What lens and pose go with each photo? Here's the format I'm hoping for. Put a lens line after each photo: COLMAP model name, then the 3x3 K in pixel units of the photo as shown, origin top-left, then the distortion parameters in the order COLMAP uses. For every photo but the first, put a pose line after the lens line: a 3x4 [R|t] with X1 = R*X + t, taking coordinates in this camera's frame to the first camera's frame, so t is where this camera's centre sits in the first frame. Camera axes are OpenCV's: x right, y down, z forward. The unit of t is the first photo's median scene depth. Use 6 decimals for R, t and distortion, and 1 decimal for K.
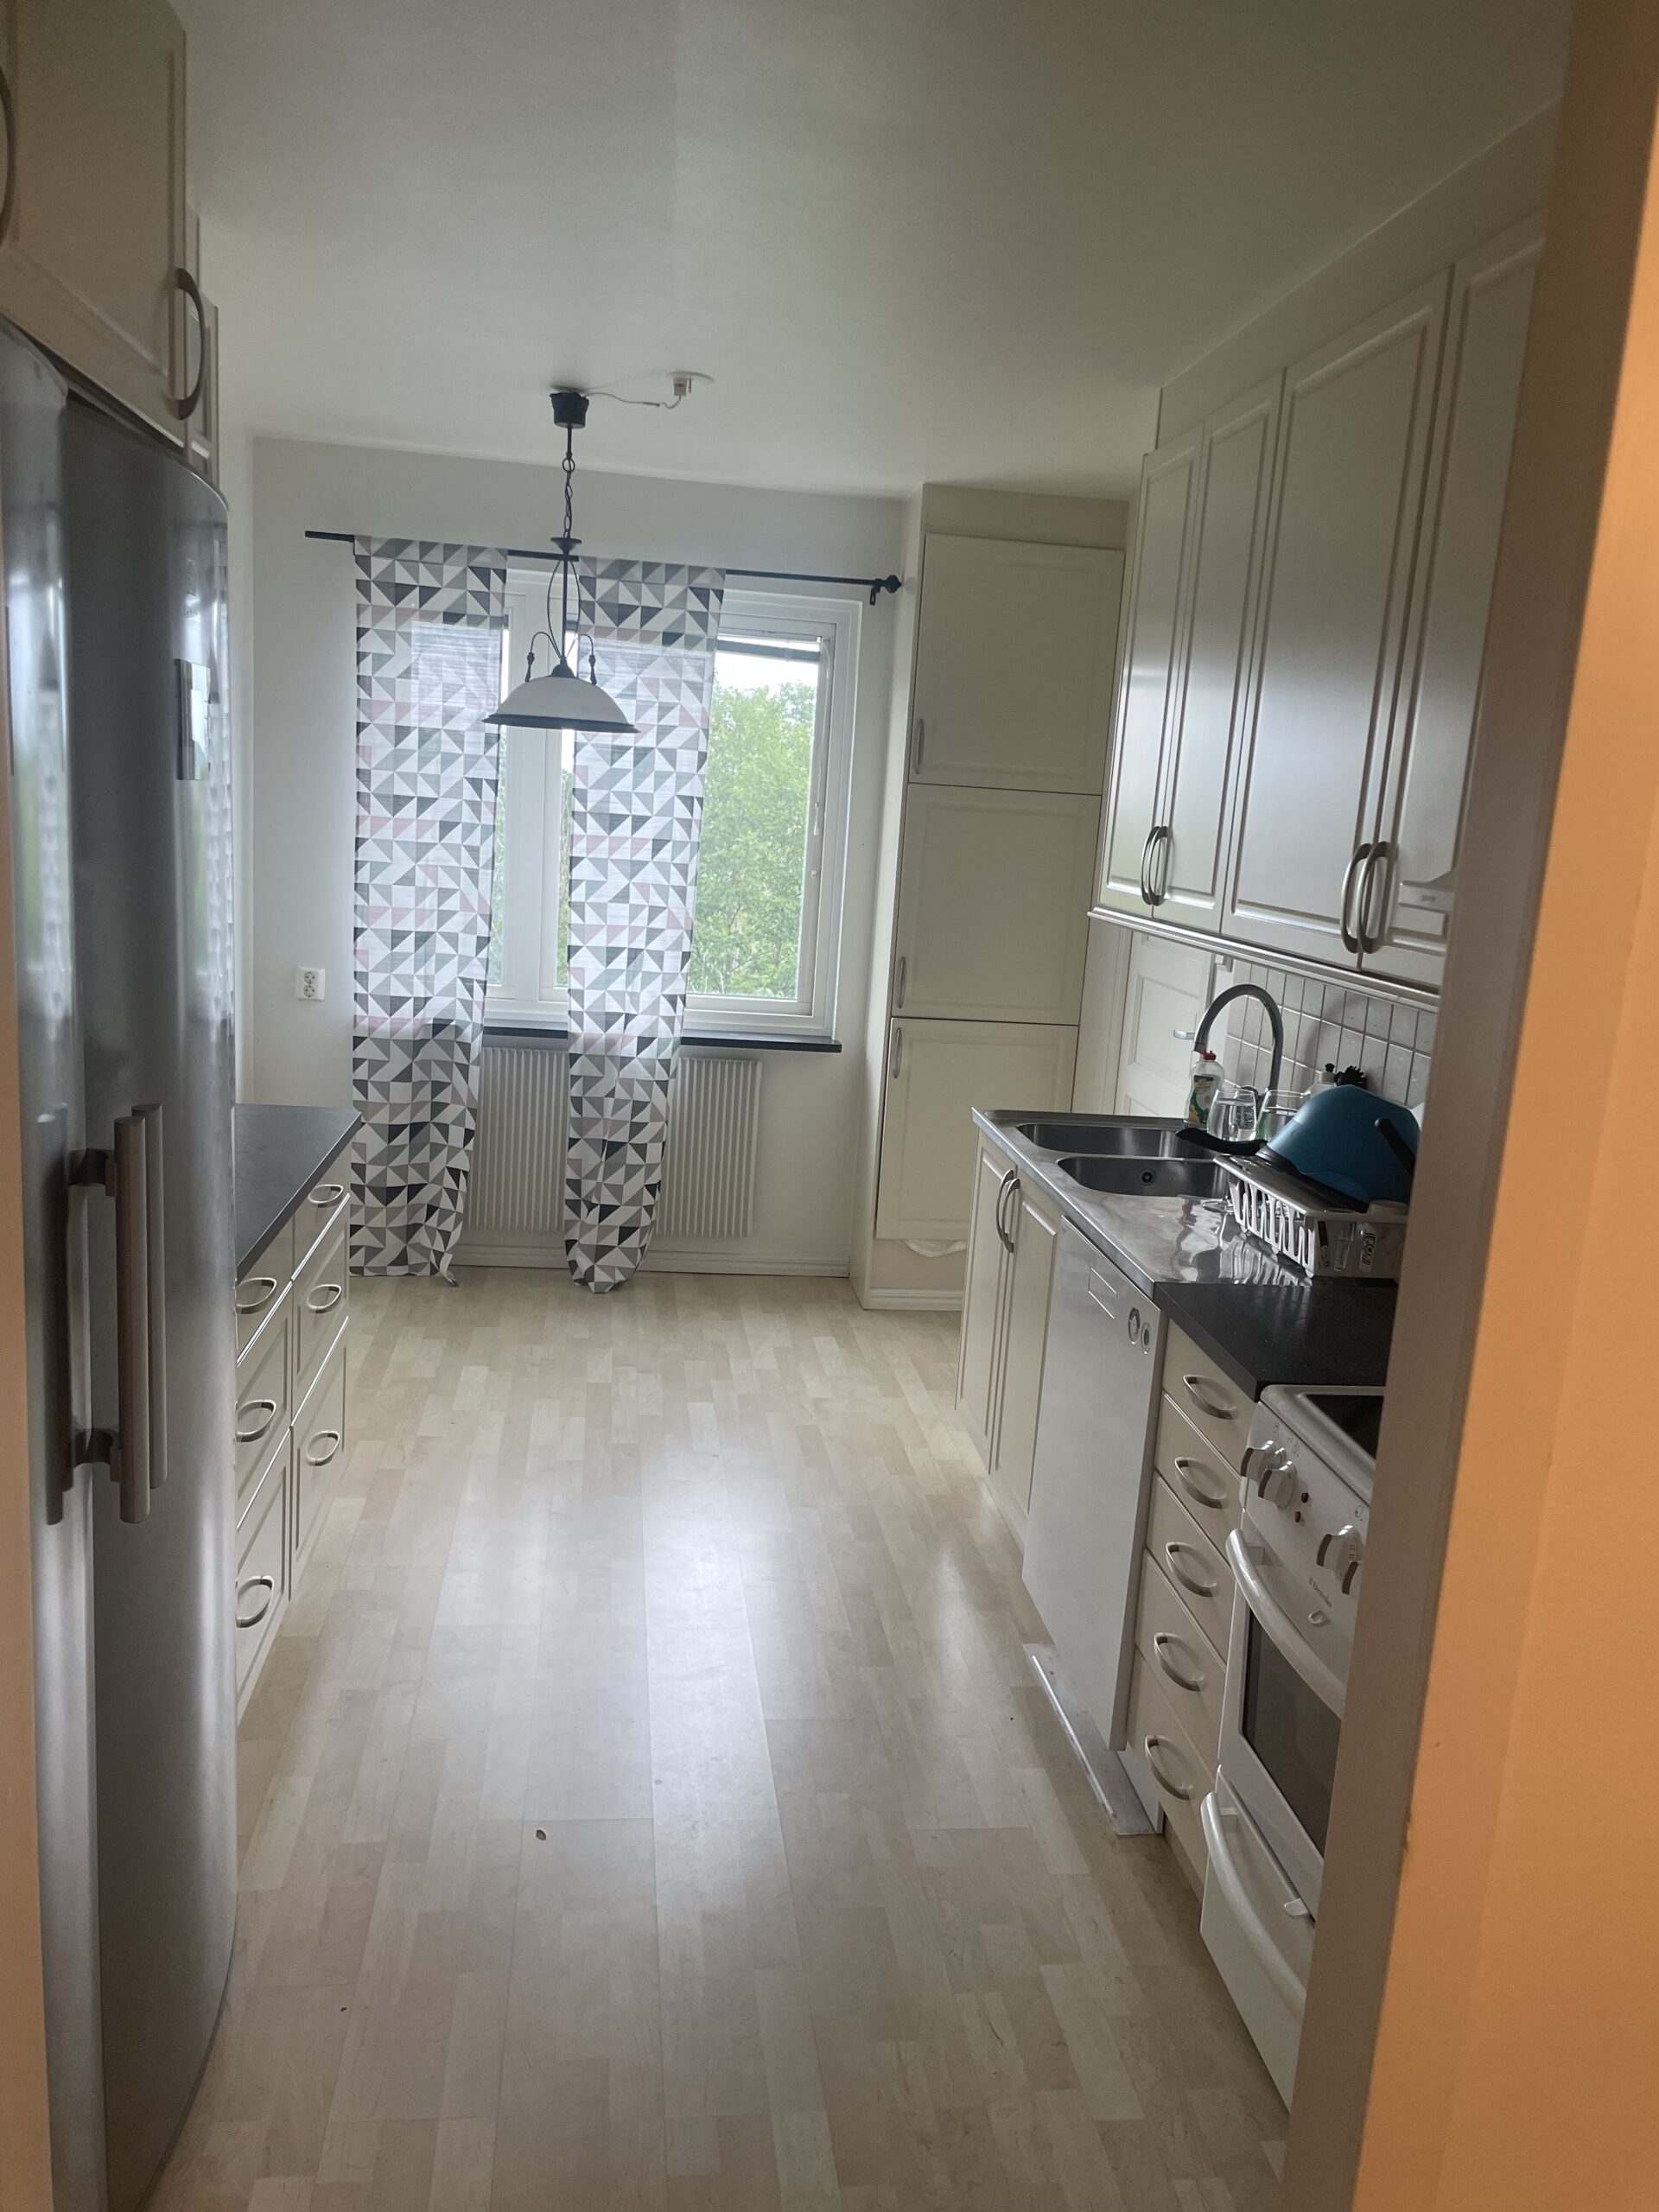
lens RADIAL K [[1689.2, 0, 840.3], [0, 1689.2, 1113.1], [0, 0, 1]] dist [0.034765, -0.044637]
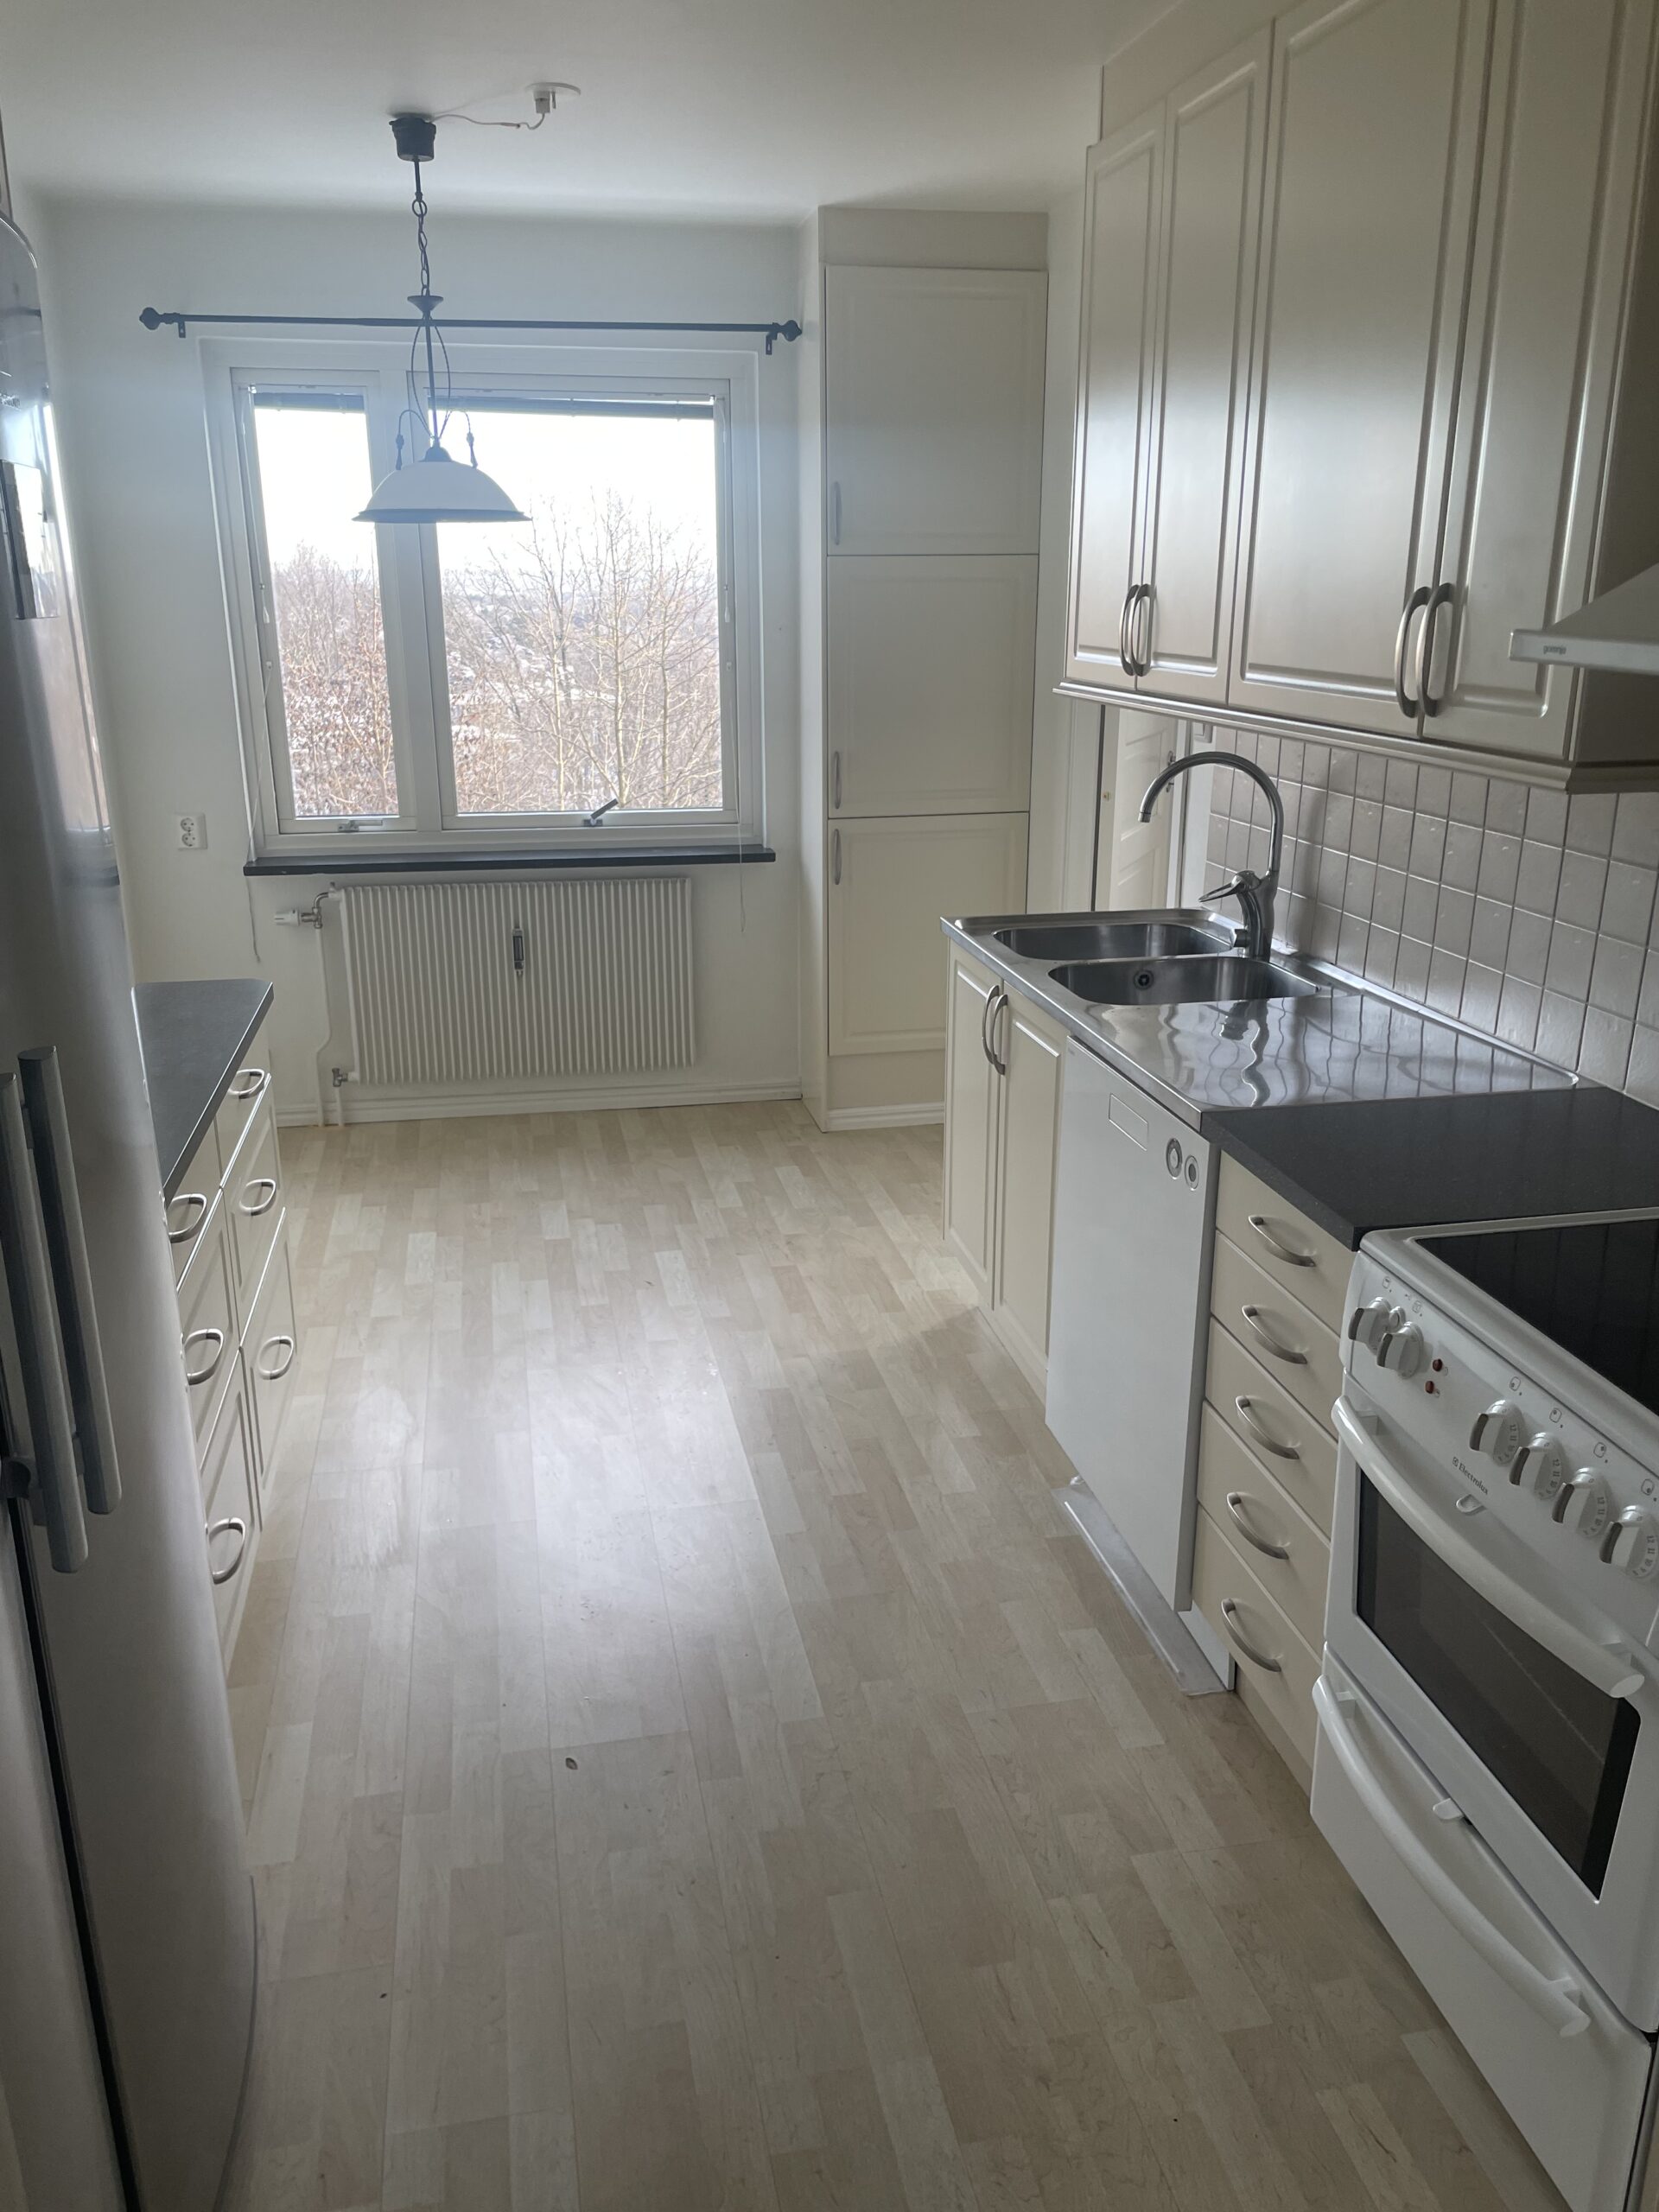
lens RADIAL K [[1689.2, 0, 815.7], [0, 1689.2, 1099.3], [0, 0, 1]] dist [0.034765, -0.044637]
pose [[0.995590, -0.086388, 0.036567, -0.040171], [0.081591, 0.989788, 0.116887, -0.022573], [-0.046291, -0.113388, 0.992472, 0.105936]]
